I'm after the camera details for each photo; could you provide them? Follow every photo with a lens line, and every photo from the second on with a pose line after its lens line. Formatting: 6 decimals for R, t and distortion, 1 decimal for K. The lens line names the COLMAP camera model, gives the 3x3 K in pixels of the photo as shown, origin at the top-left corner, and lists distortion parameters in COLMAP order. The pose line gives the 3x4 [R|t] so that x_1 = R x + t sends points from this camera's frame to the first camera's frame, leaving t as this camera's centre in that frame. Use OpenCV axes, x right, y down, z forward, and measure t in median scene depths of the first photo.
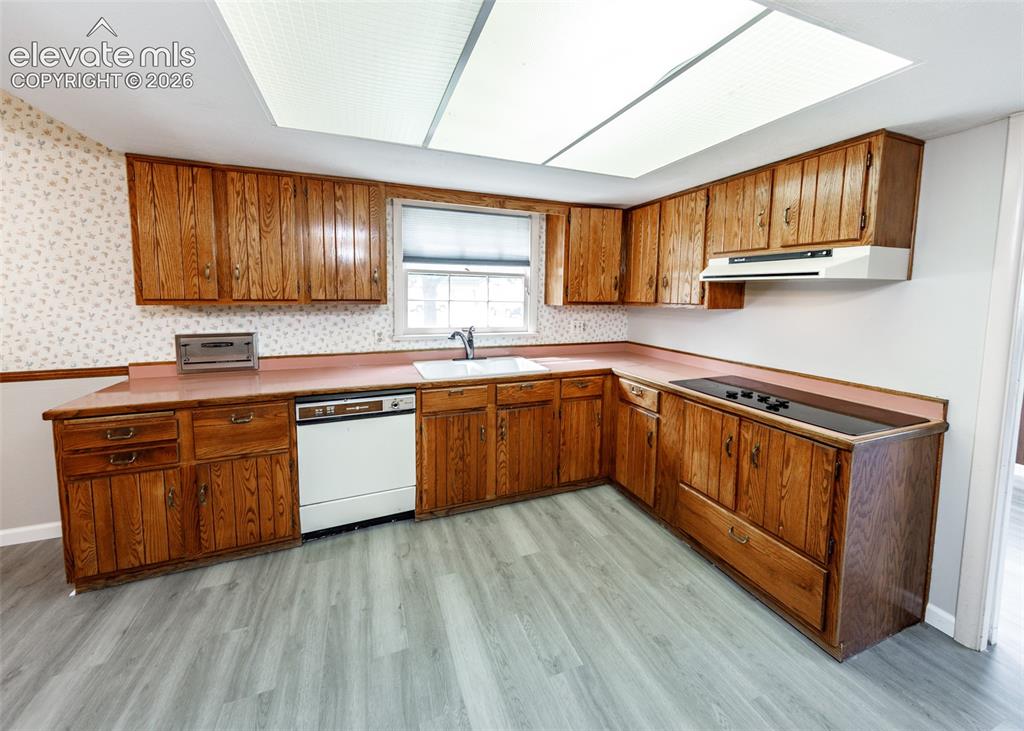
lens RADIAL K [[370.0, 0, 510.2], [0, 370.0, 321.9], [0, 0, 1]] dist [-0.000354, -0.000169]
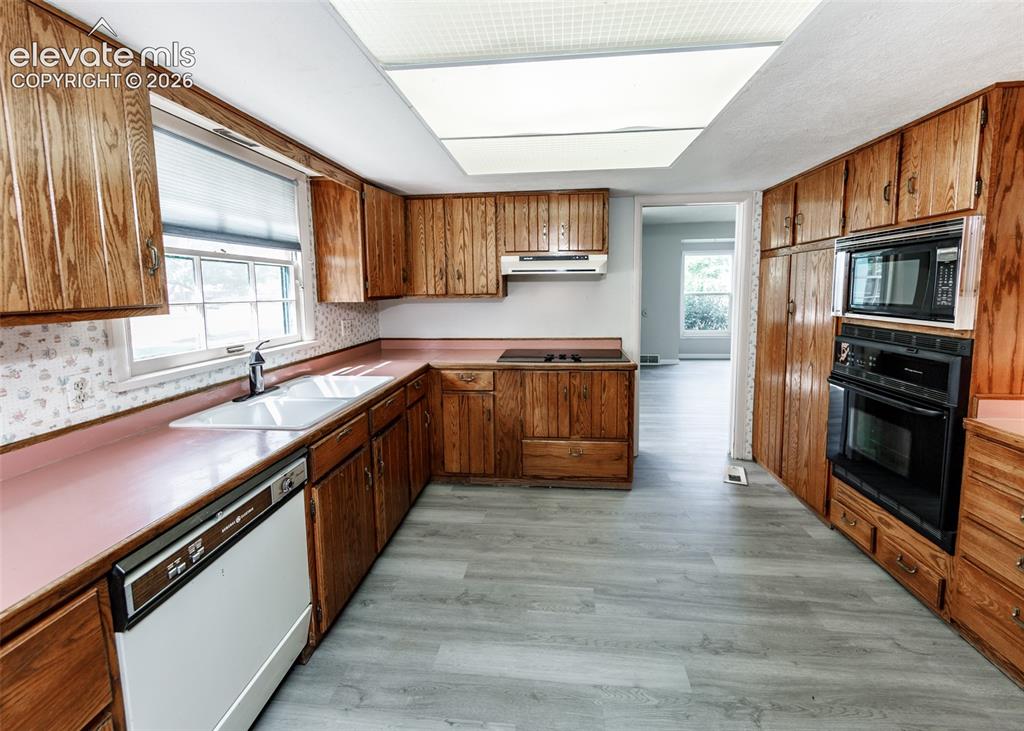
lens RADIAL K [[395.3, 0, 517.5], [0, 395.3, 325.6], [0, 0, 1]] dist [-0.000412, -0.000118]
pose [[0.458945, -0.102861, 0.882490, -0.604946], [0.086898, 0.993710, 0.070632, -0.029789], [-0.884205, 0.044271, 0.464997, 0.356876]]
